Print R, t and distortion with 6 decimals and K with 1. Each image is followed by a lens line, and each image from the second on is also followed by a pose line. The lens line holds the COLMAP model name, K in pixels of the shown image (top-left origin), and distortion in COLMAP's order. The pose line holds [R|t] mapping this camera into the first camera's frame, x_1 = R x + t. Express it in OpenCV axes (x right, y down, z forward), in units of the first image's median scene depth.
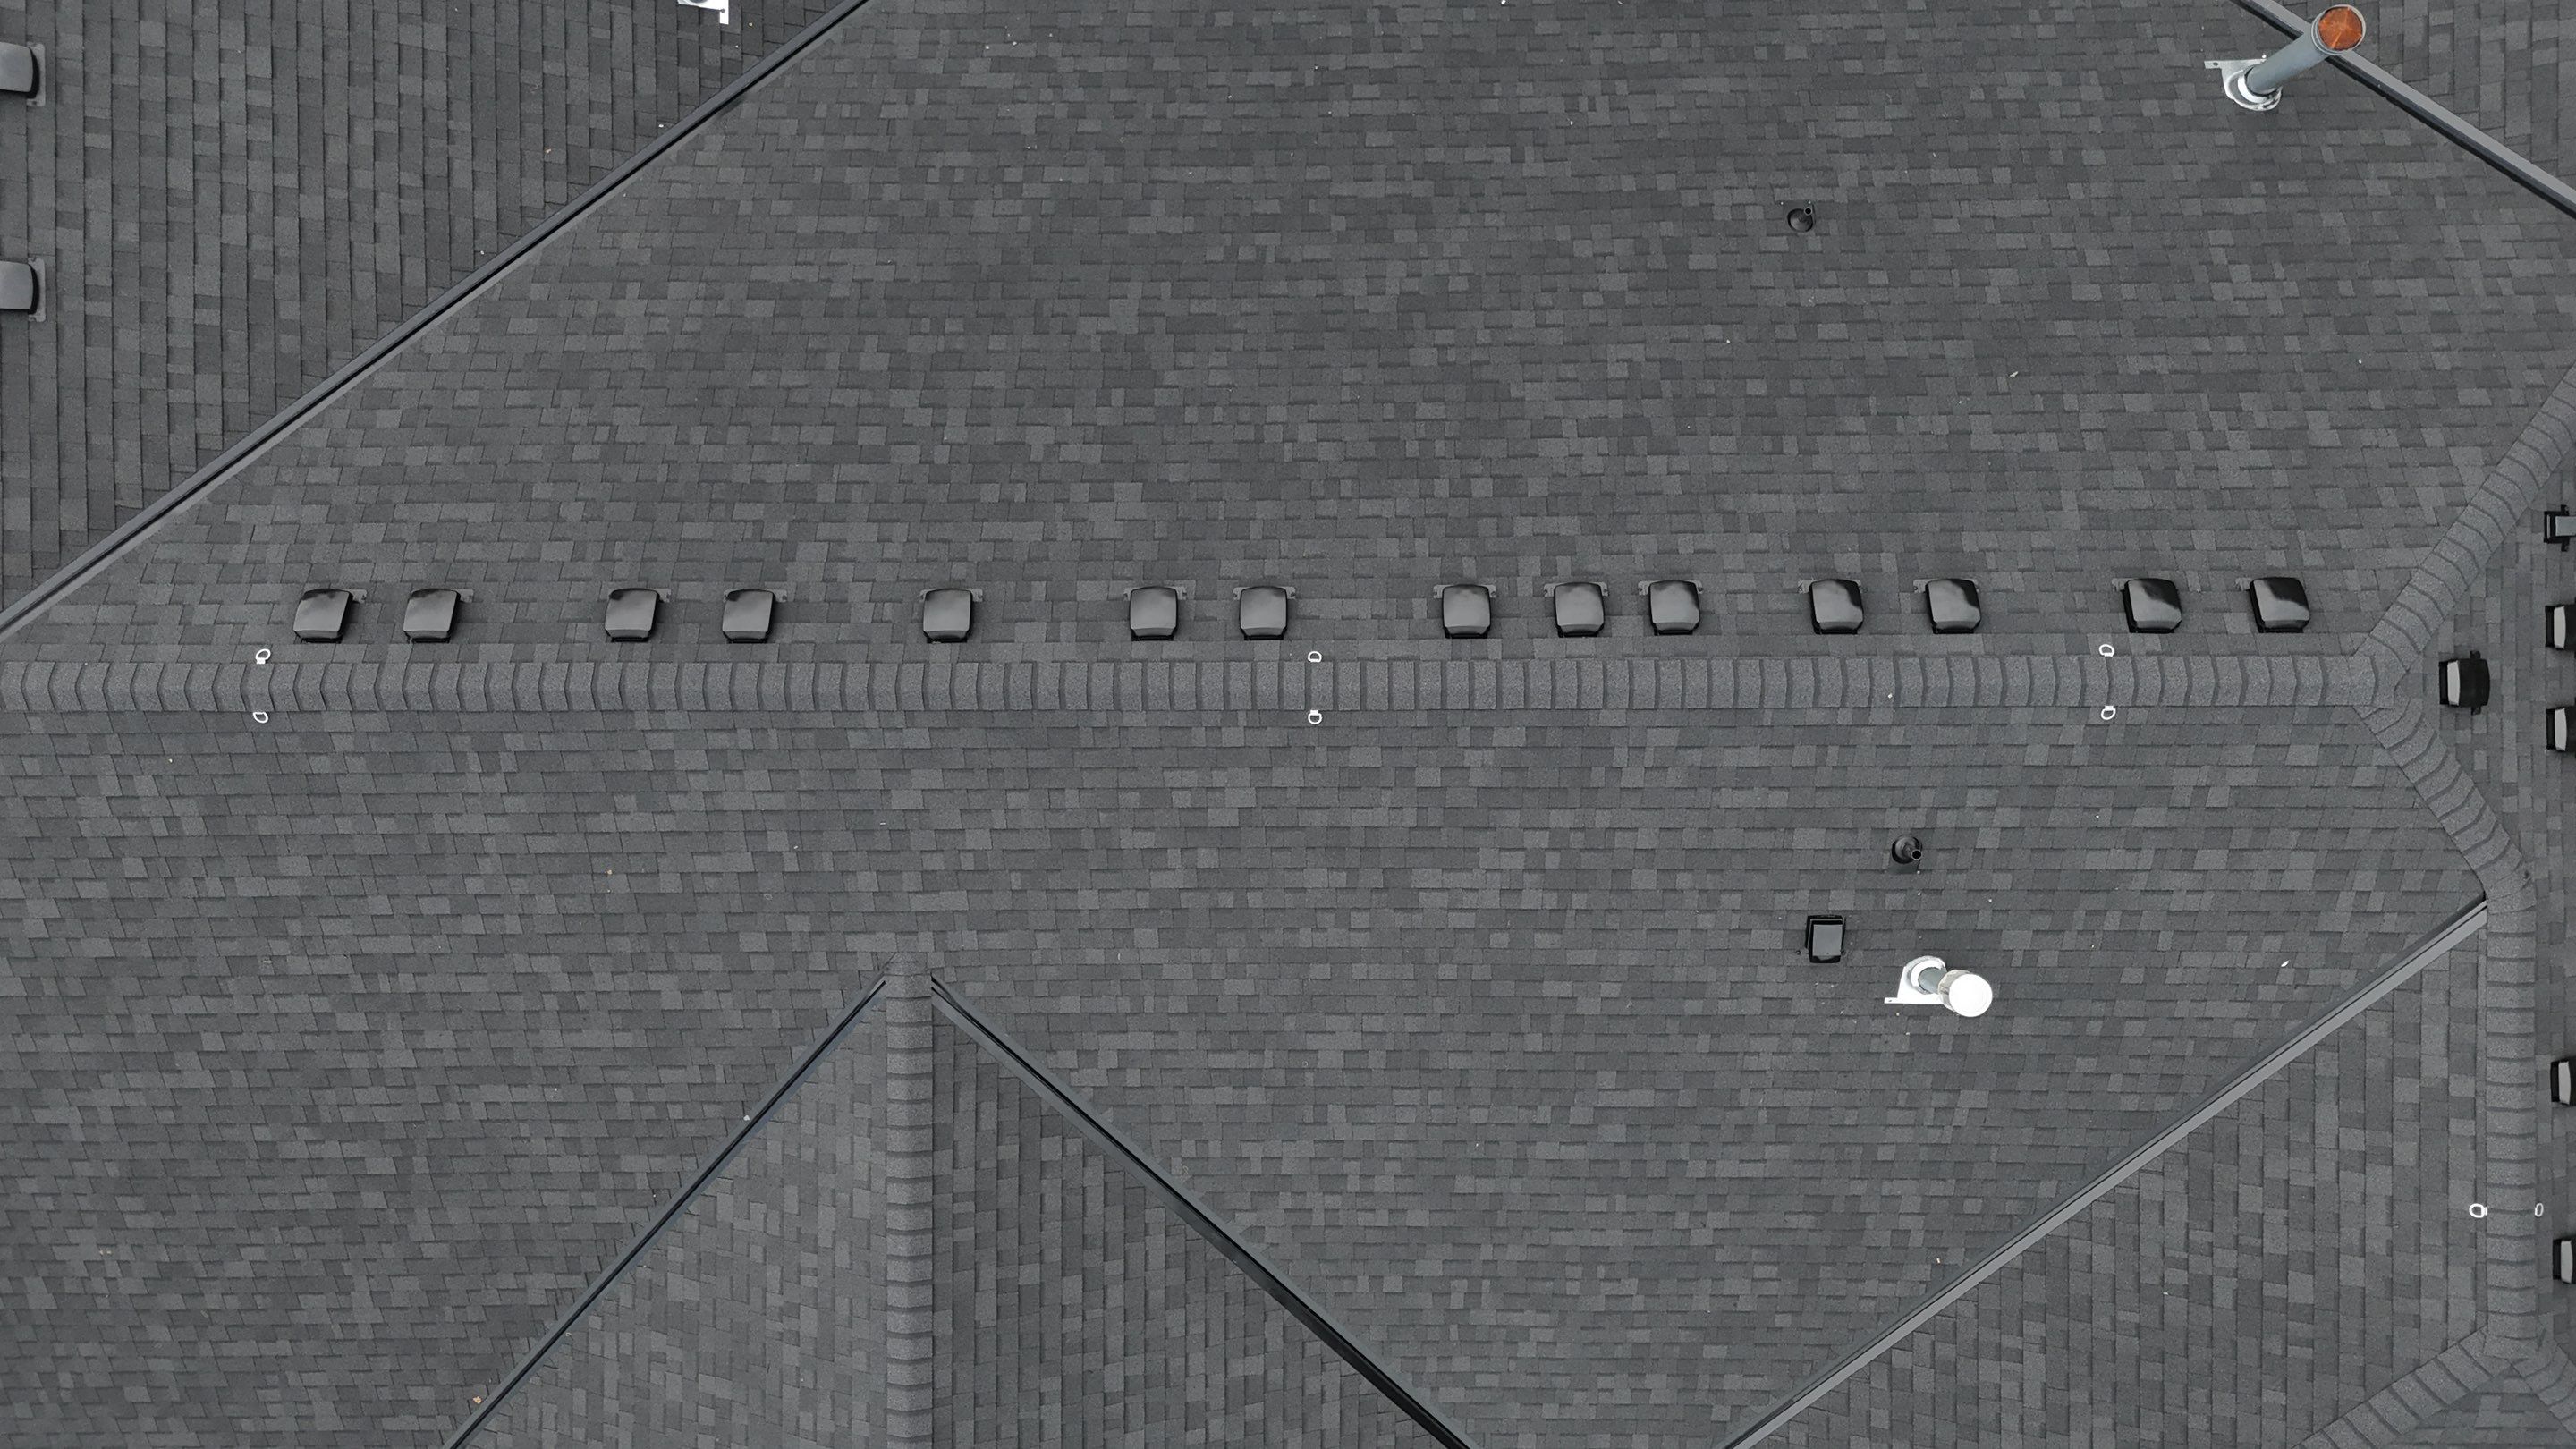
lens RADIAL K [[1906.4, 0, 1287.1], [0, 1906.4, 732.4], [0, 0, 1]] dist [0.048967, -0.044381]
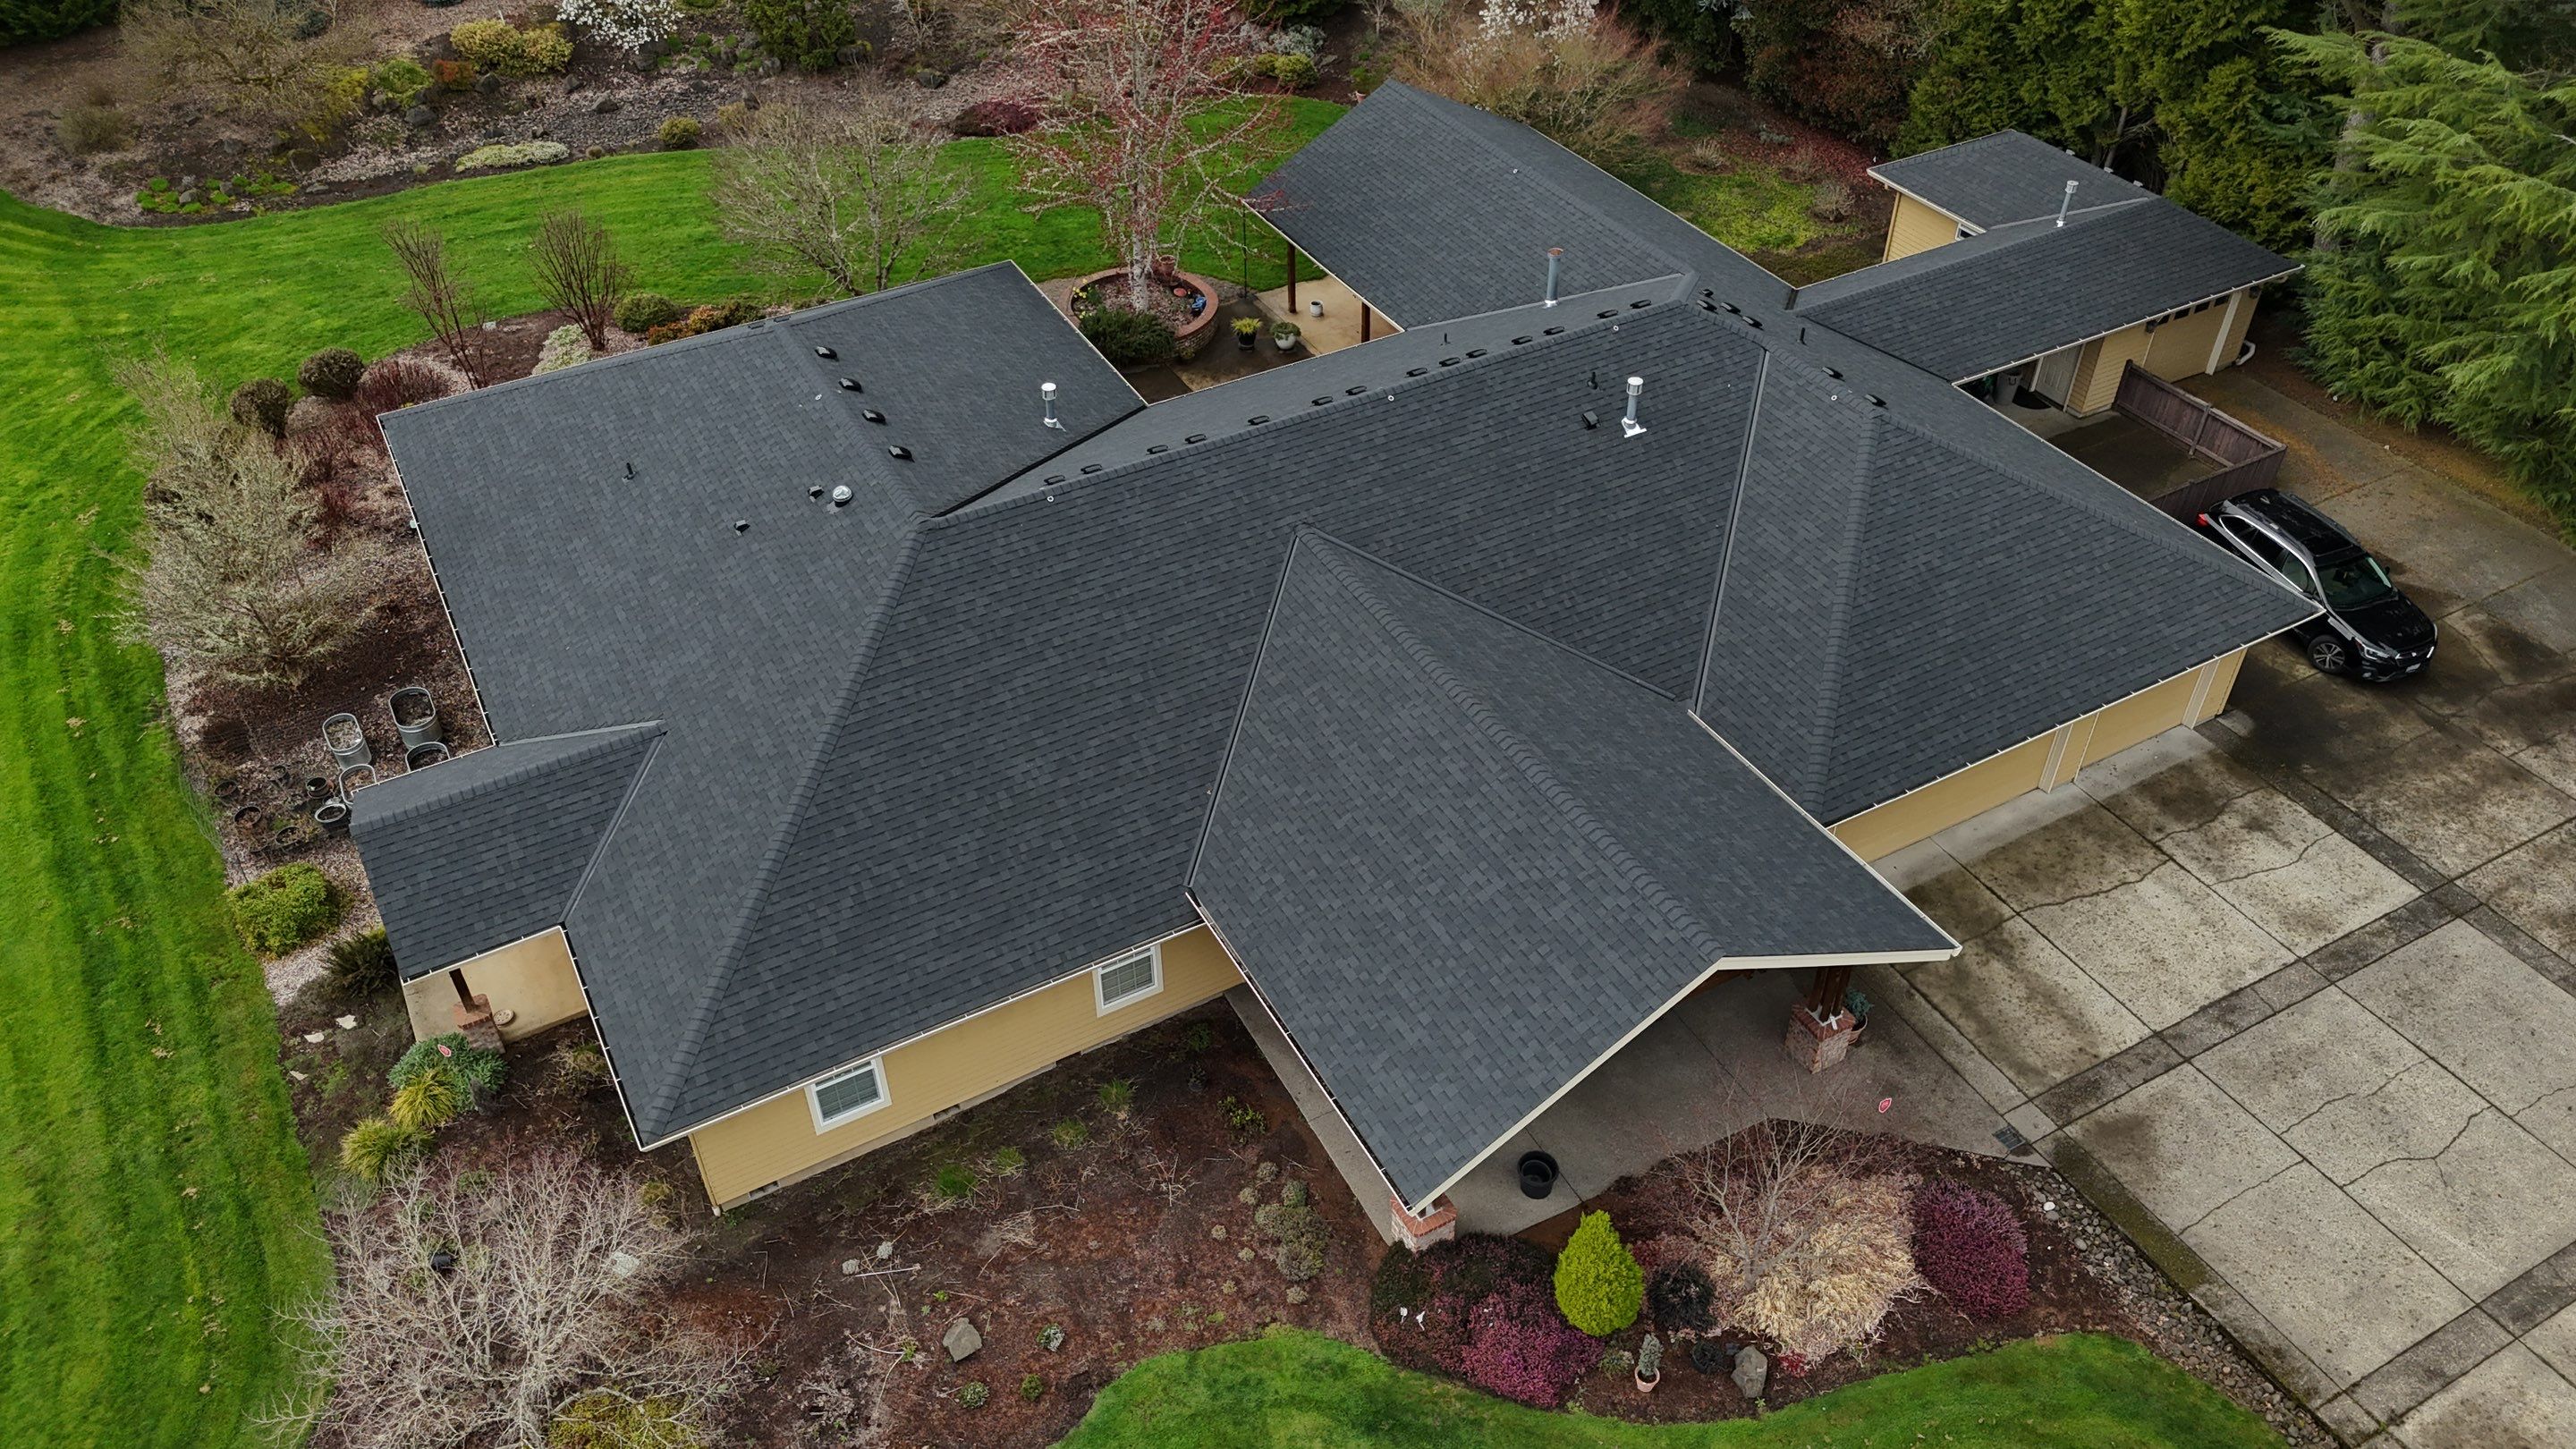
lens RADIAL K [[1906.4, 0, 1276.9], [0, 1906.4, 710.0], [0, 0, 1]] dist [0.048967, -0.044381]
pose [[0.880247, -0.306114, 0.362574, -1.174516], [0.474500, 0.561551, -0.677872, 1.884933], [0.003903, 0.768736, 0.639554, -0.415096]]
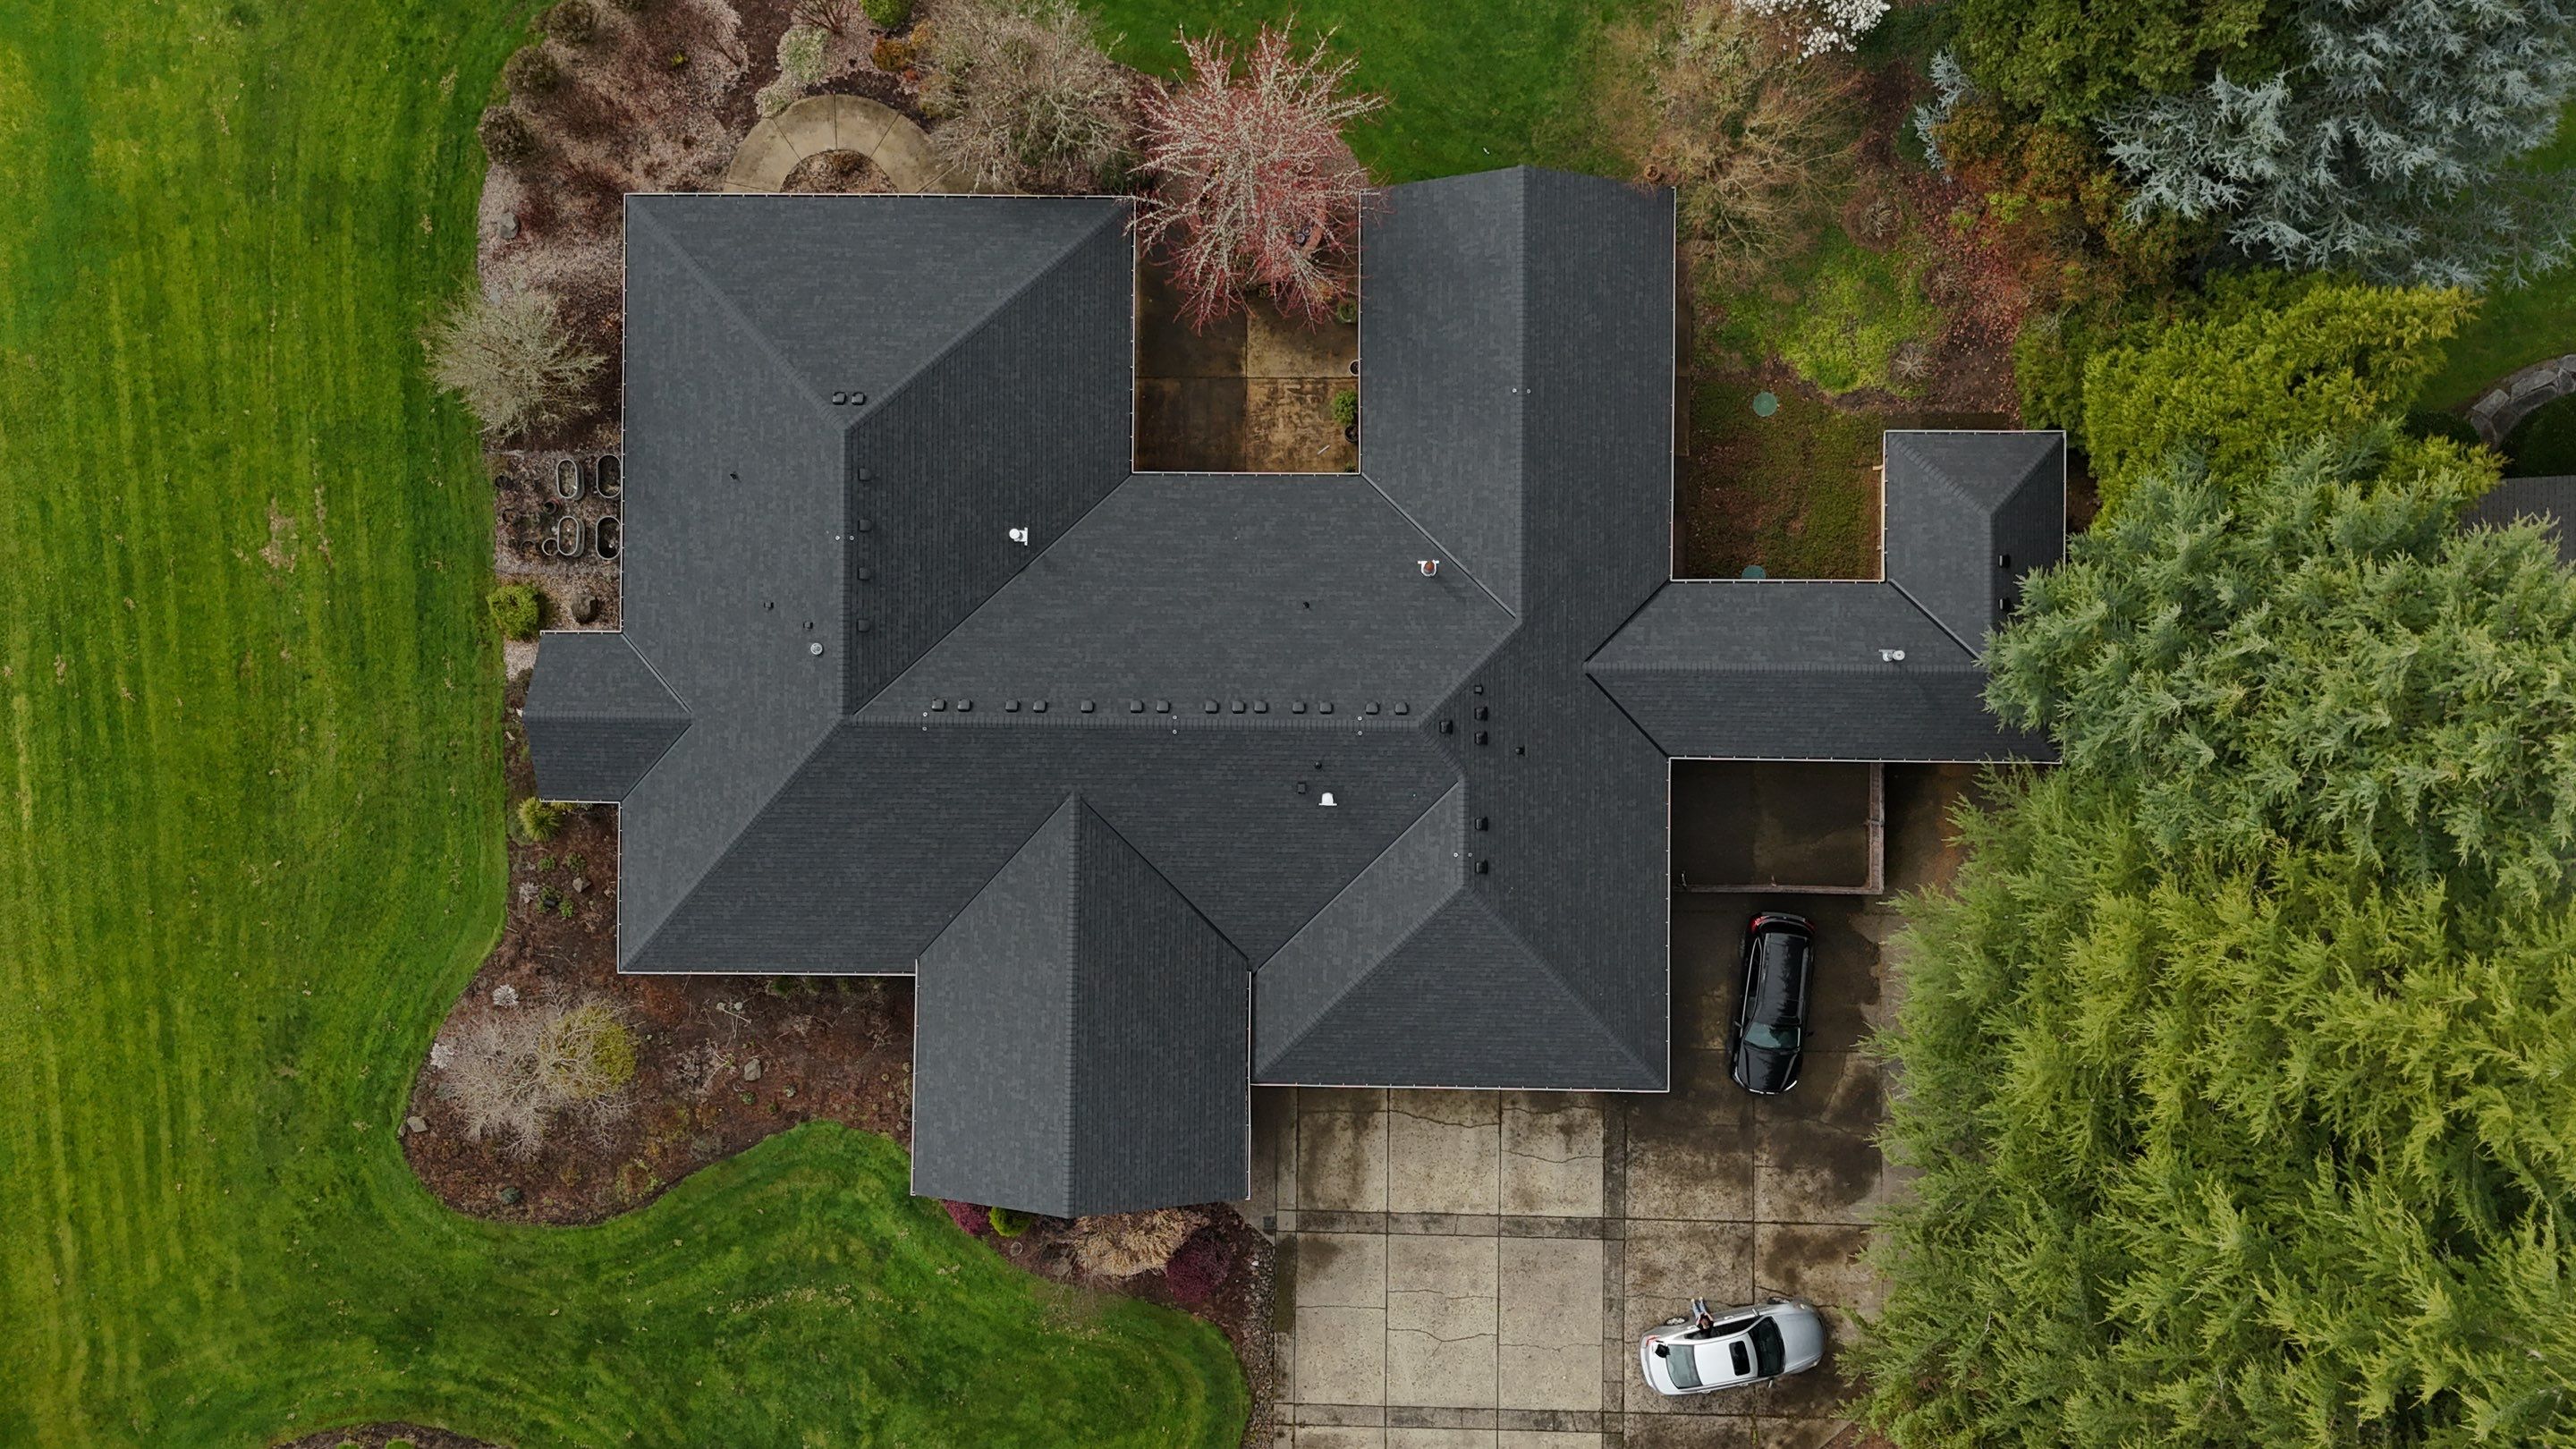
lens RADIAL K [[1906.4, 0, 1285.8], [0, 1906.4, 730.7], [0, 0, 1]] dist [0.048967, -0.044381]
pose [[0.999838, 0.012209, -0.013203, 0.283054], [-0.012338, 0.999877, -0.009693, 0.024953], [0.013083, 0.009854, 0.999866, -2.869217]]
